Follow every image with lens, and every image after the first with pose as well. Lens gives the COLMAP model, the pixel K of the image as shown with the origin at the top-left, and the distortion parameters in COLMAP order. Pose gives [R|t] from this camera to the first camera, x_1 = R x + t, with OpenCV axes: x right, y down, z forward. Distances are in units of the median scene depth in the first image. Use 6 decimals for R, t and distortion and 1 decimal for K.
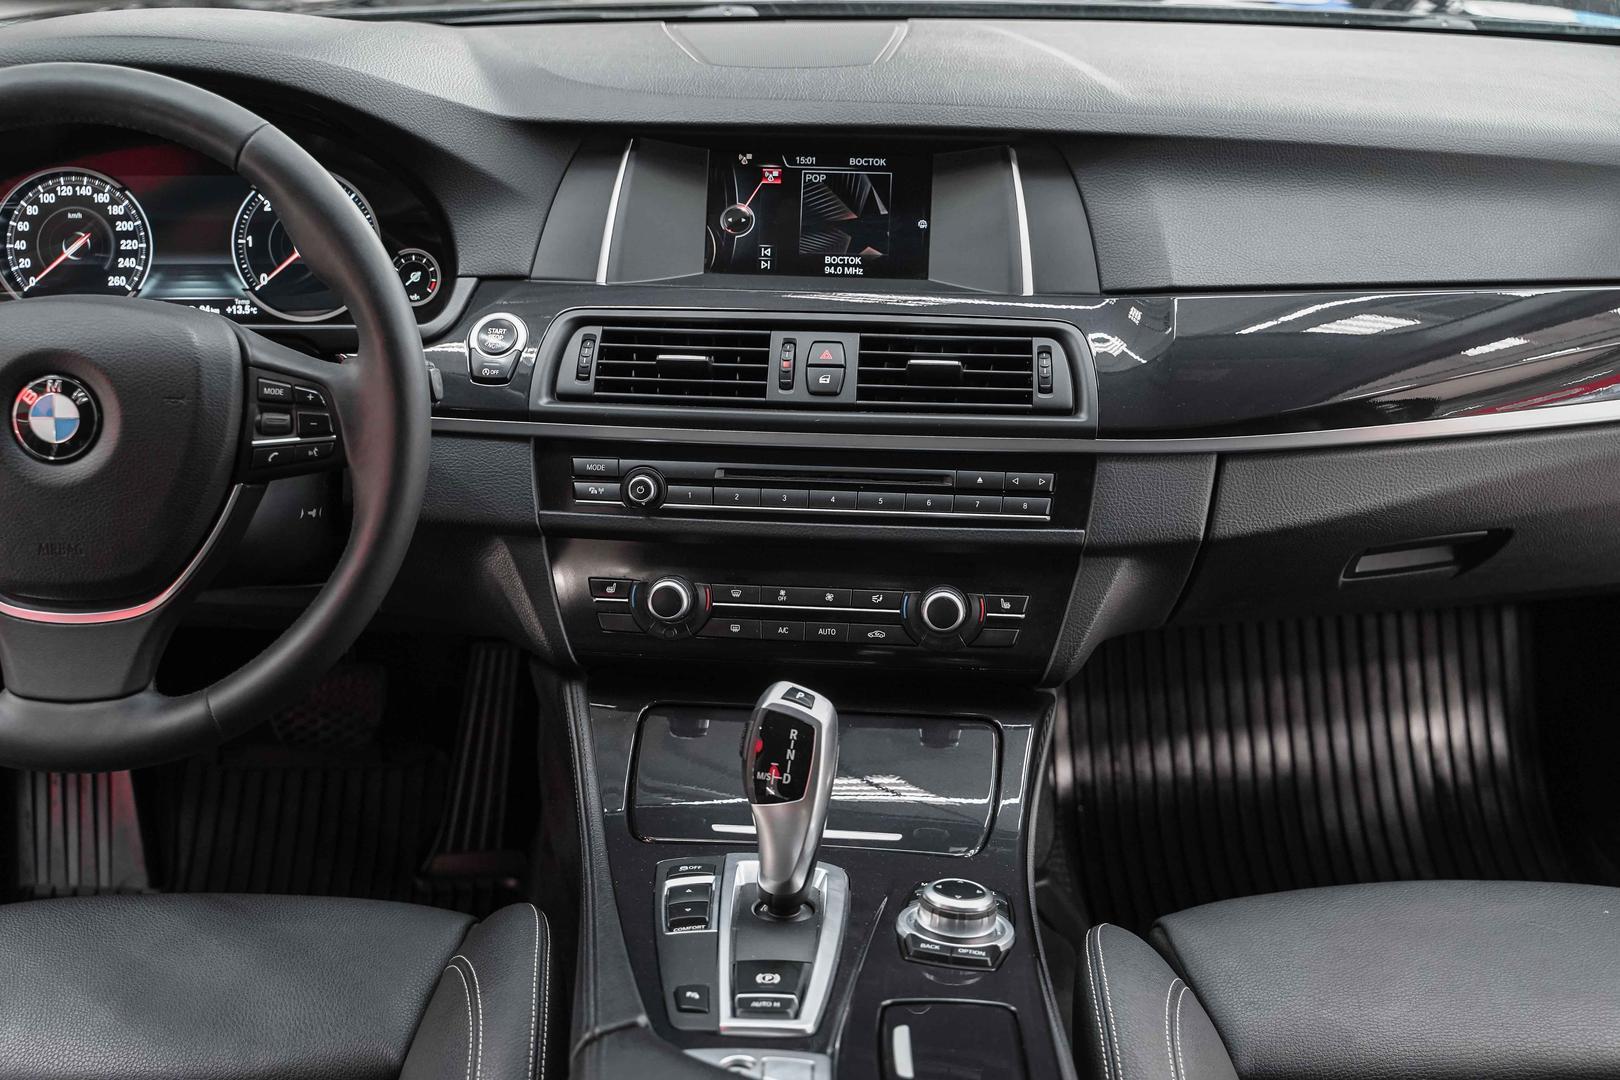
lens RADIAL K [[2117.8, 0, 903.8], [0, 2117.8, 578.6], [0, 0, 1]] dist [0.010024, 0.000000]
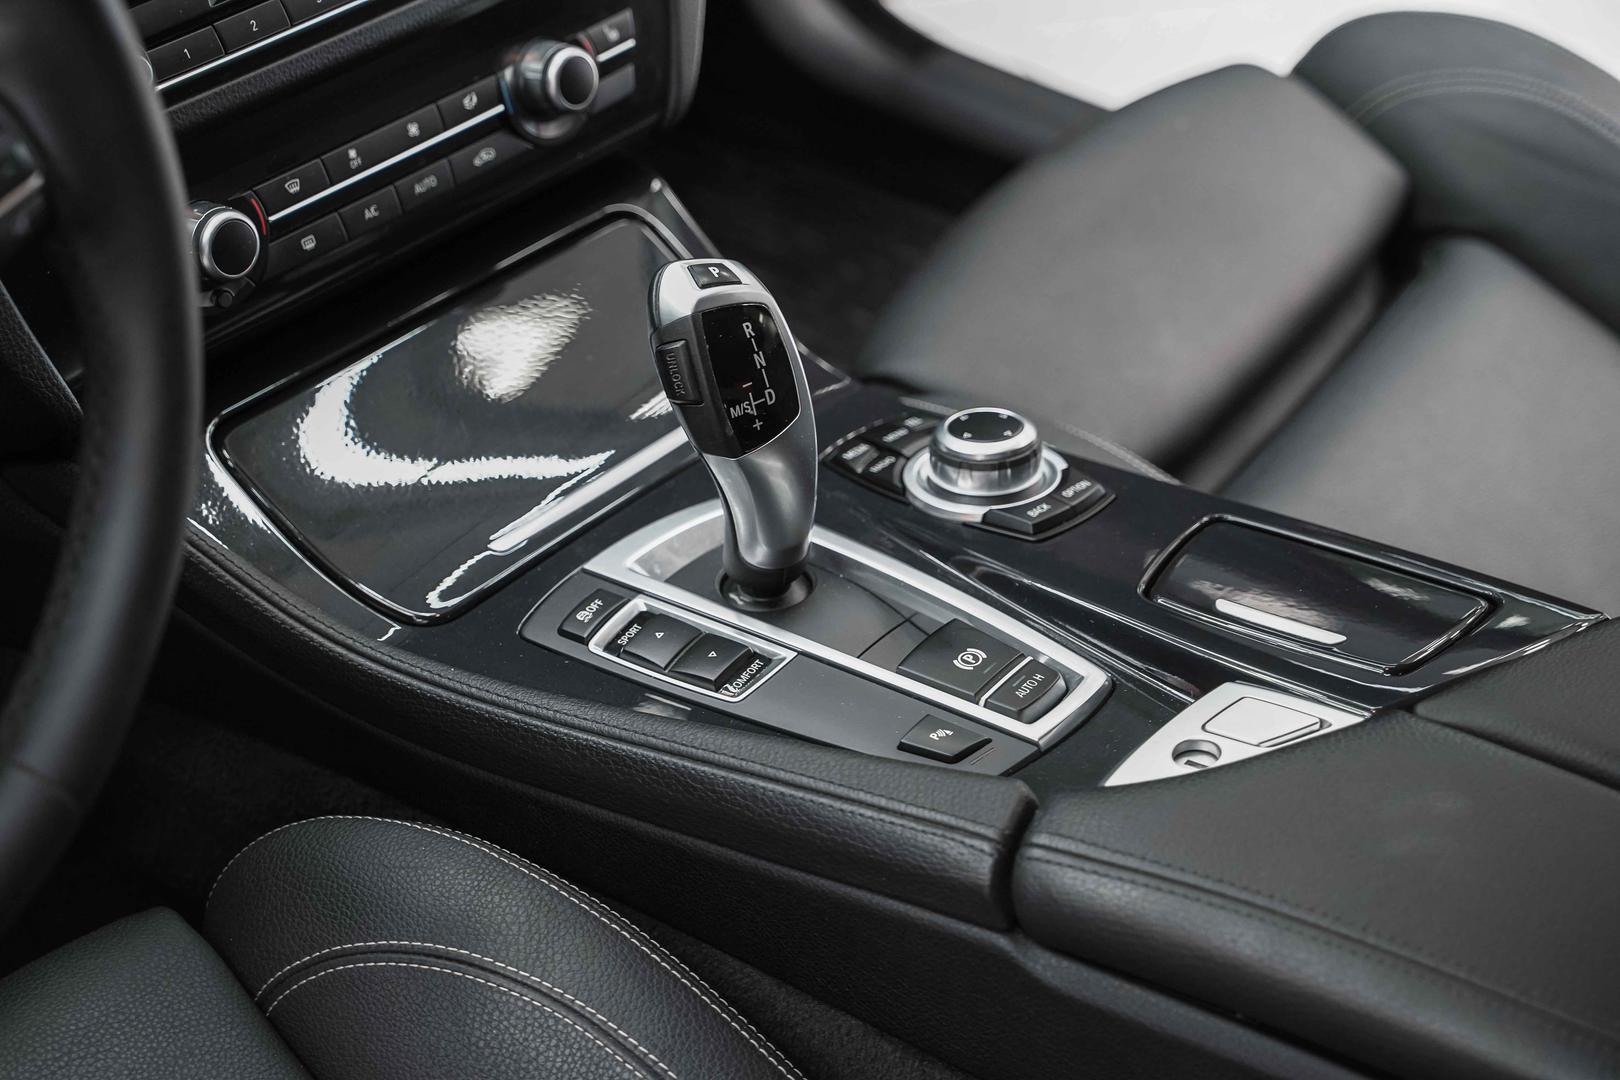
lens RADIAL K [[2983.6, 0, 810.8], [0, 2983.6, 539.3], [0, 0, 1]] dist [0.121518, 0.000000]
pose [[0.575539, -0.476573, 0.664555, -0.595855], [0.271330, 0.877889, 0.394576, -0.195629], [-0.771450, -0.046781, 0.634568, 0.376075]]
